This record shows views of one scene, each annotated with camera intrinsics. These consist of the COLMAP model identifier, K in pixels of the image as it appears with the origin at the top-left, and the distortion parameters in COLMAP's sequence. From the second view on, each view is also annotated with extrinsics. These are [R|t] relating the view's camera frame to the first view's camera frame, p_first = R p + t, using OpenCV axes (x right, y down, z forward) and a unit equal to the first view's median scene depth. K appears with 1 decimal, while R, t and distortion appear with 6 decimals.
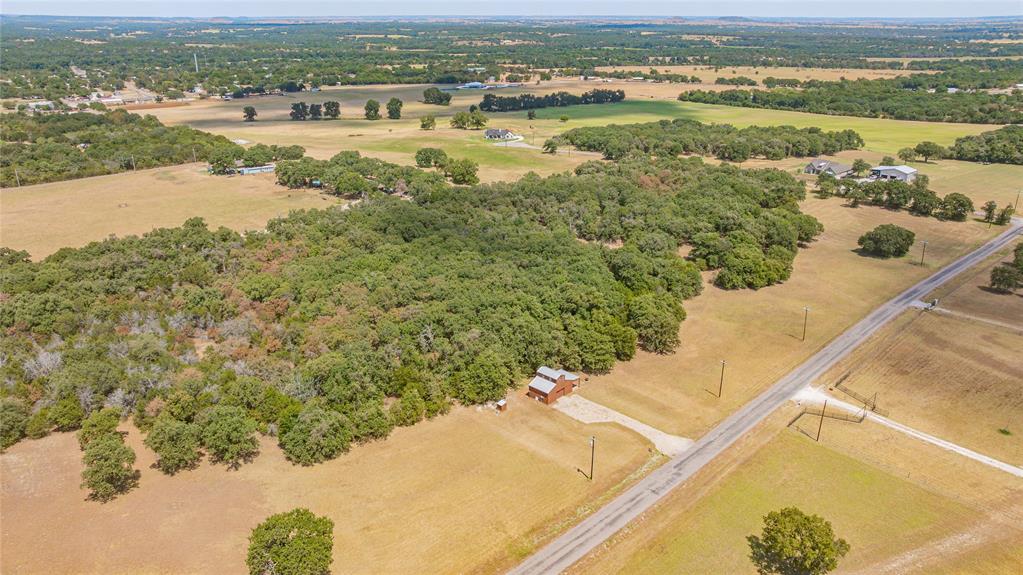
lens RADIAL K [[712.1, 0, 510.5], [0, 712.1, 288.7], [0, 0, 1]] dist [-0.033515, 0.039956]
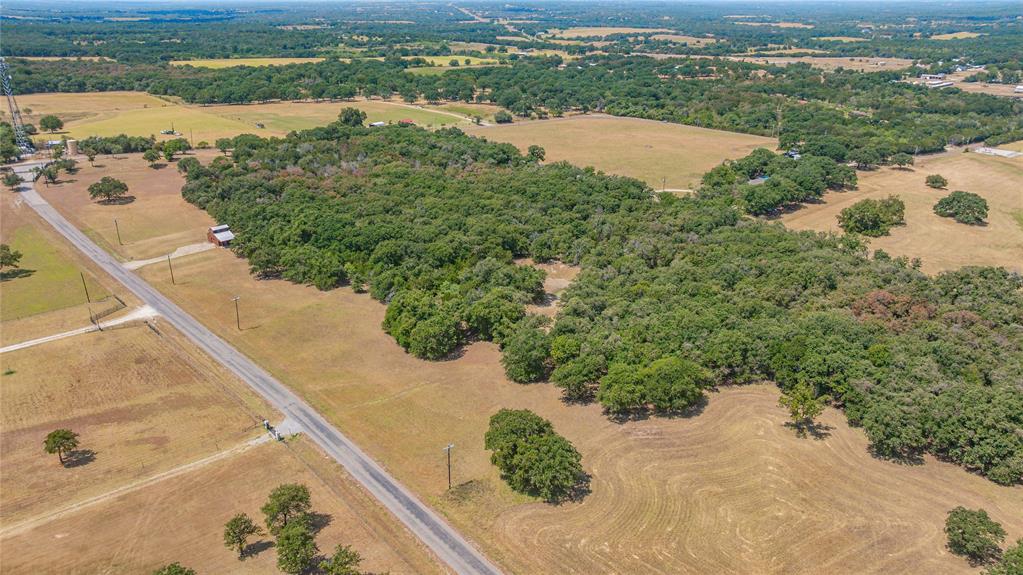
lens RADIAL K [[712.1, 0, 513.6], [0, 712.1, 285.2], [0, 0, 1]] dist [-0.033515, 0.039956]
pose [[0.003968, 0.380493, -0.924775, 1.267338], [-0.360414, 0.863173, 0.353601, -0.458413], [0.932784, 0.331899, 0.140560, 1.153640]]
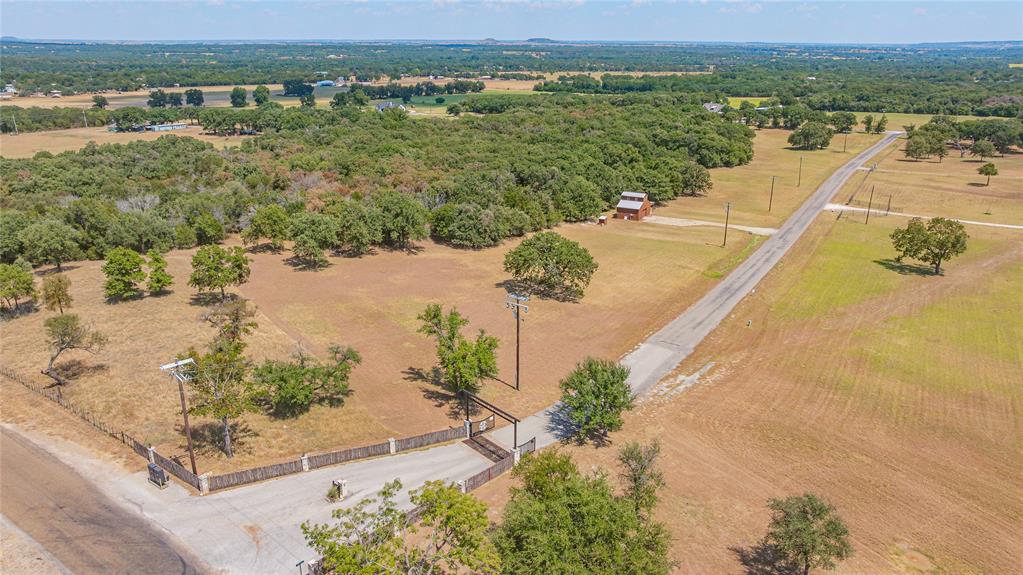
lens RADIAL K [[712.1, 0, 507.4], [0, 712.1, 287.3], [0, 0, 1]] dist [-0.033515, 0.039956]
pose [[0.969781, -0.075458, 0.232016, -0.321724], [0.083096, 0.996269, -0.023311, 0.217179], [-0.229391, 0.041886, 0.972433, -0.015585]]
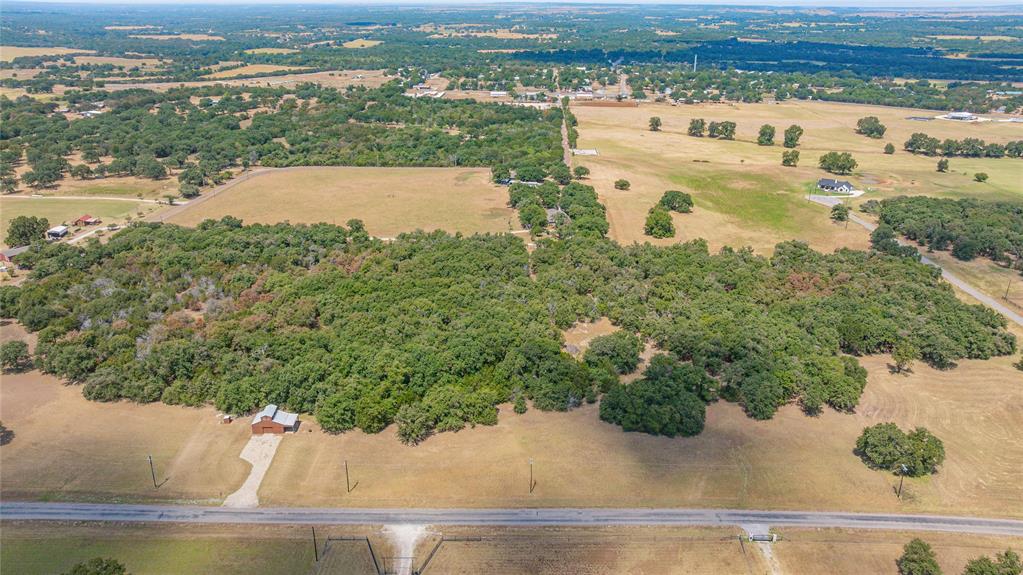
lens RADIAL K [[712.1, 0, 511.7], [0, 712.1, 287.6], [0, 0, 1]] dist [-0.033515, 0.039956]
pose [[0.720883, 0.264773, -0.640486, 0.877919], [-0.256910, 0.960397, 0.107865, -0.264550], [0.643681, 0.086789, 0.760357, 0.254329]]
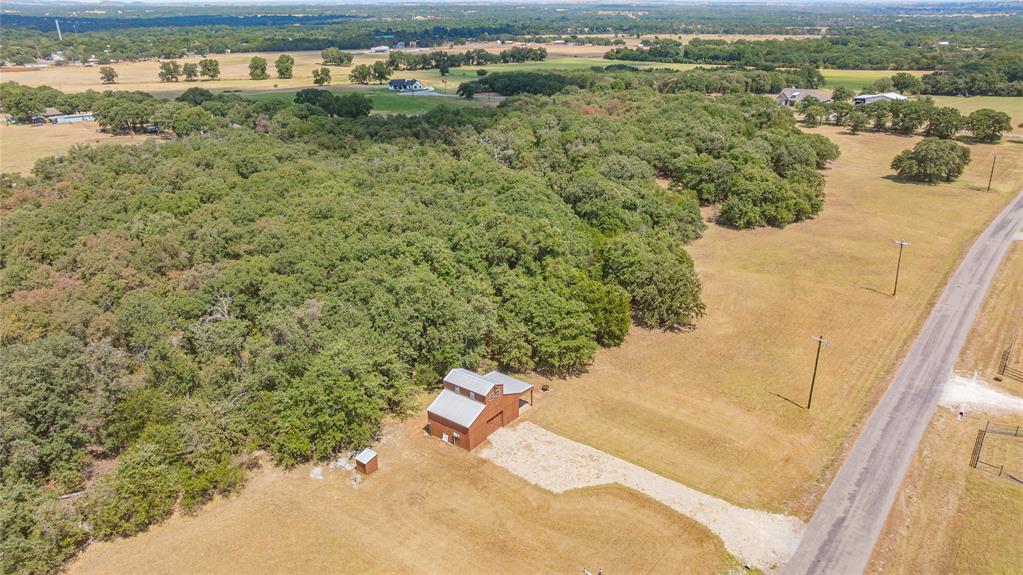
lens RADIAL K [[712.1, 0, 511.3], [0, 712.1, 293.5], [0, 0, 1]] dist [-0.033515, 0.039956]
pose [[0.993435, -0.046782, 0.104393, 0.028276], [0.044162, 0.998652, 0.027267, 0.038382], [-0.105528, -0.022478, 0.994162, 0.422682]]
